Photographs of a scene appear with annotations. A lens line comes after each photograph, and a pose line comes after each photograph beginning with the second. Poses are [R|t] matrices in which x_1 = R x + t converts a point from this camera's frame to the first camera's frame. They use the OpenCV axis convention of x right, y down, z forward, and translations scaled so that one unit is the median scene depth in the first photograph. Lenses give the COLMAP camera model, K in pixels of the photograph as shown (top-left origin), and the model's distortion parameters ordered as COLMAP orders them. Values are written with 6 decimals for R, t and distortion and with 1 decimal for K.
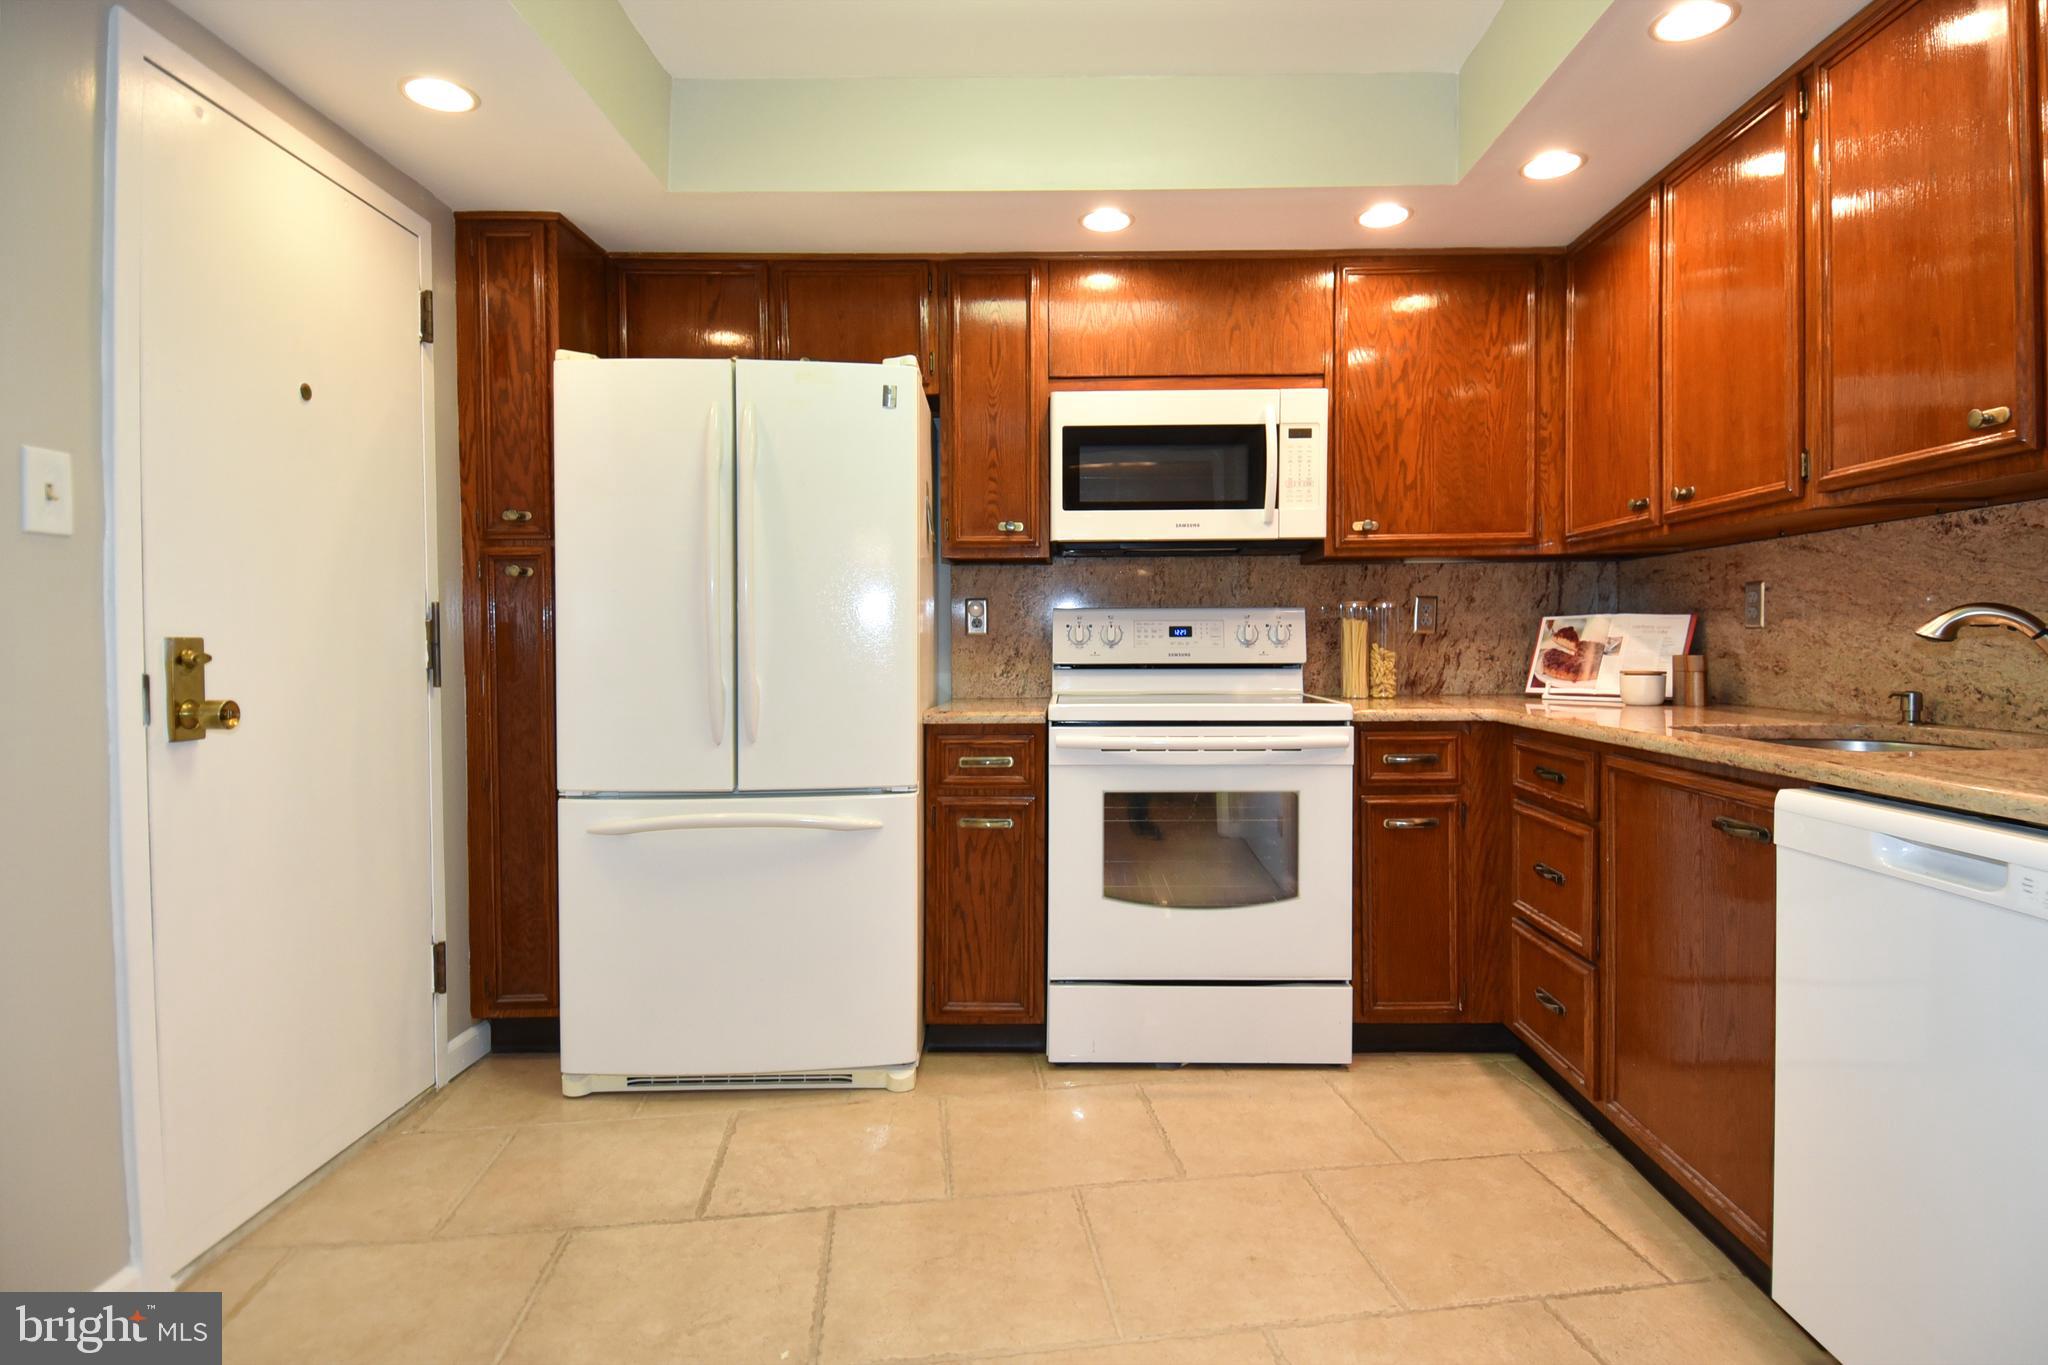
lens RADIAL K [[1083.3, 0, 1057.9], [0, 1083.3, 677.6], [0, 0, 1]] dist [0.054468, -0.057116]
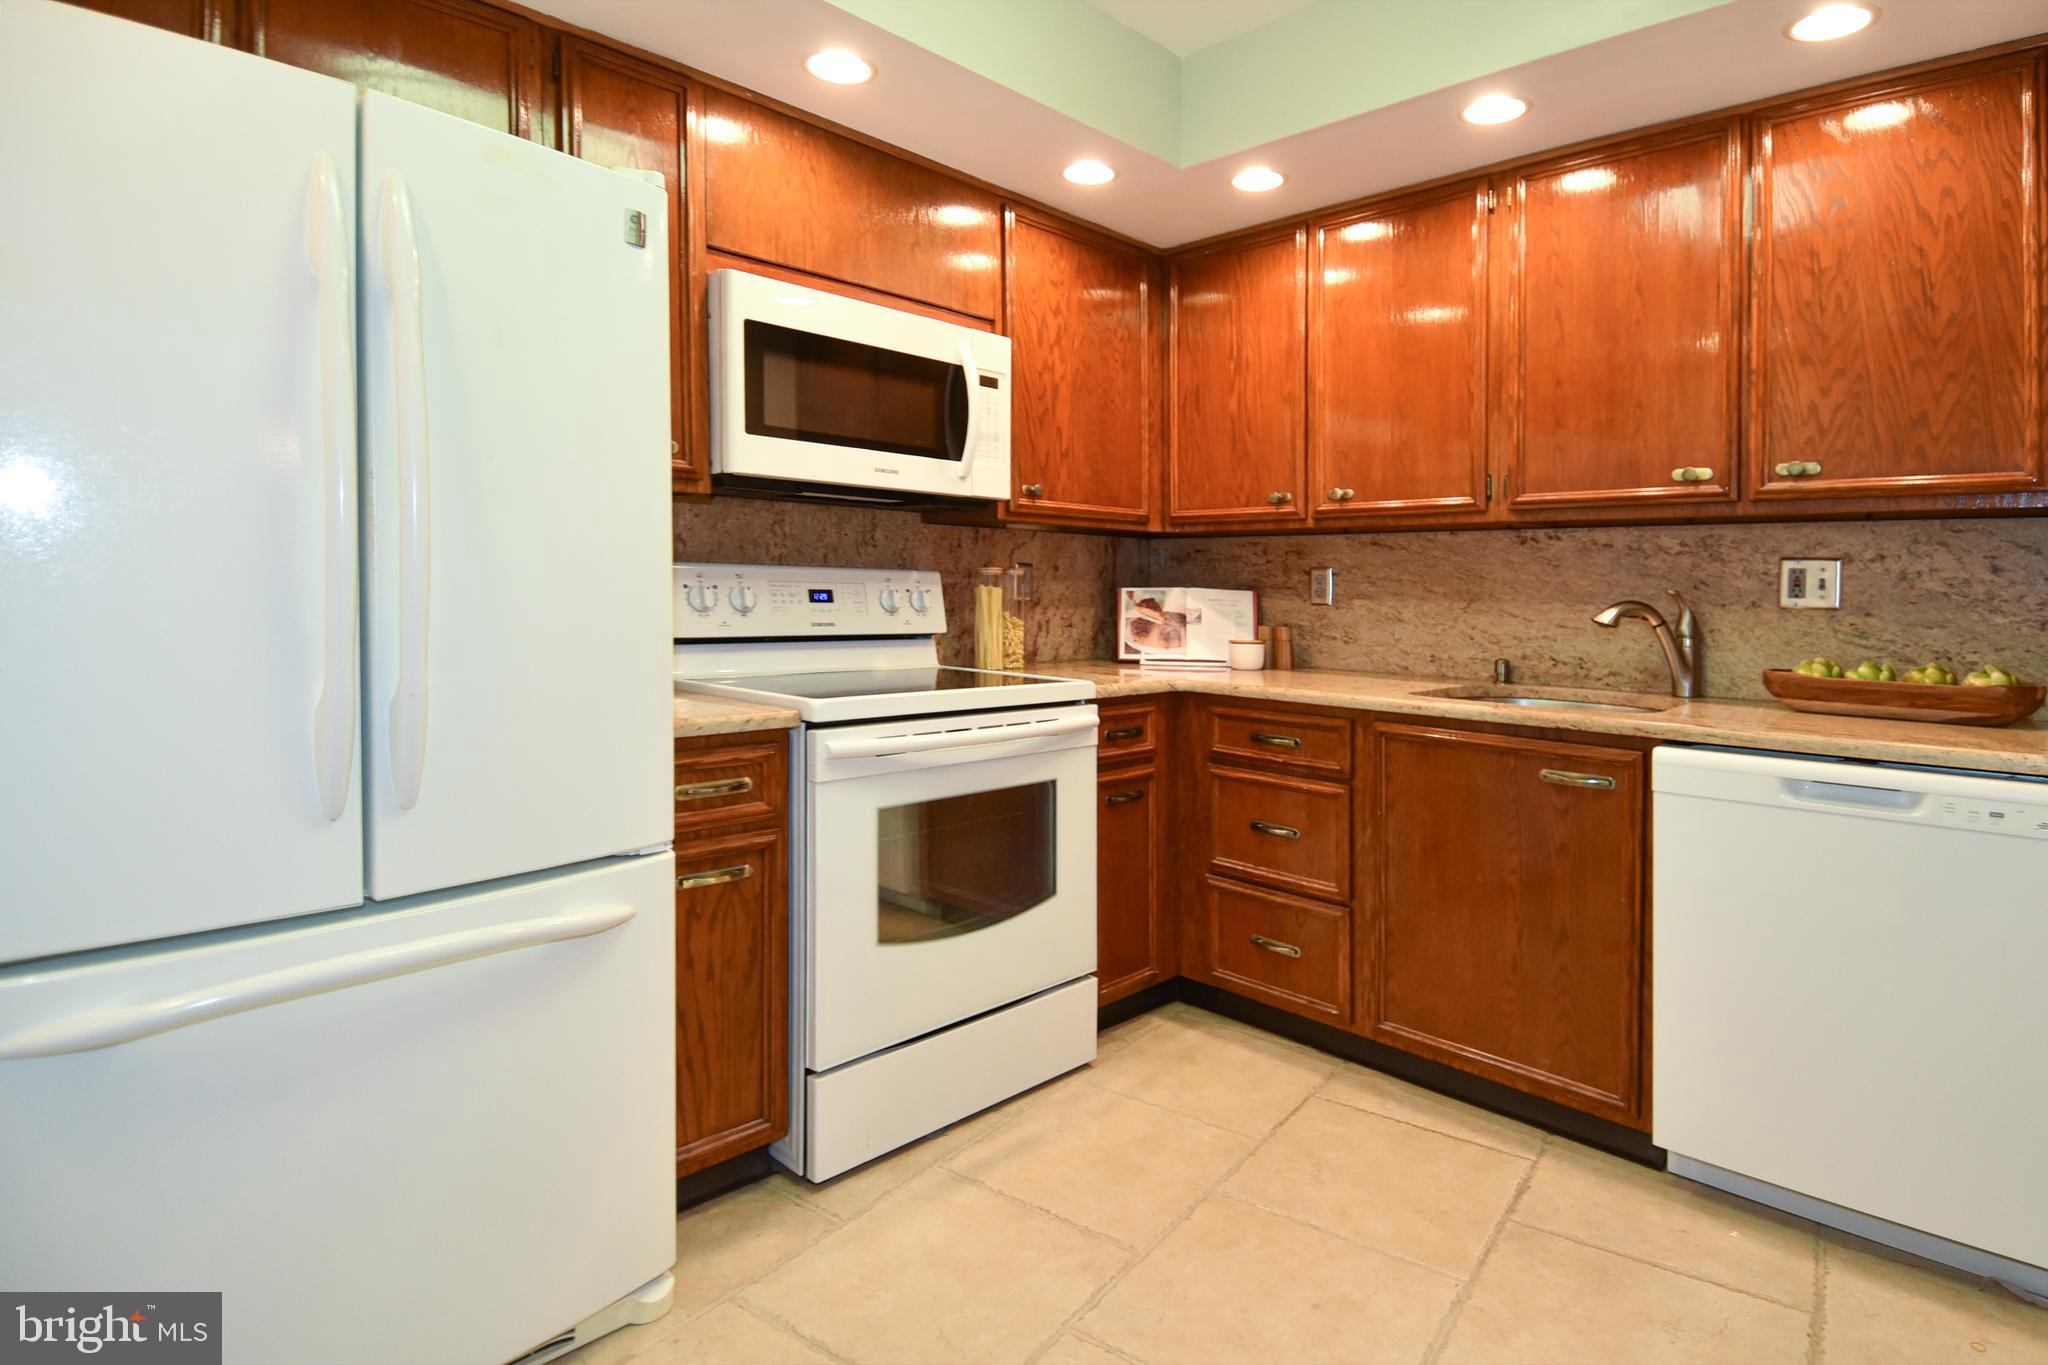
lens RADIAL K [[1070.7, 0, 1022.9], [0, 1070.7, 626.9], [0, 0, 1]] dist [0.046681, -0.055813]
pose [[0.671790, -0.011270, 0.740656, -0.465381], [0.002621, 0.999914, 0.012837, -0.035199], [-0.740737, -0.006683, 0.671762, 0.415532]]
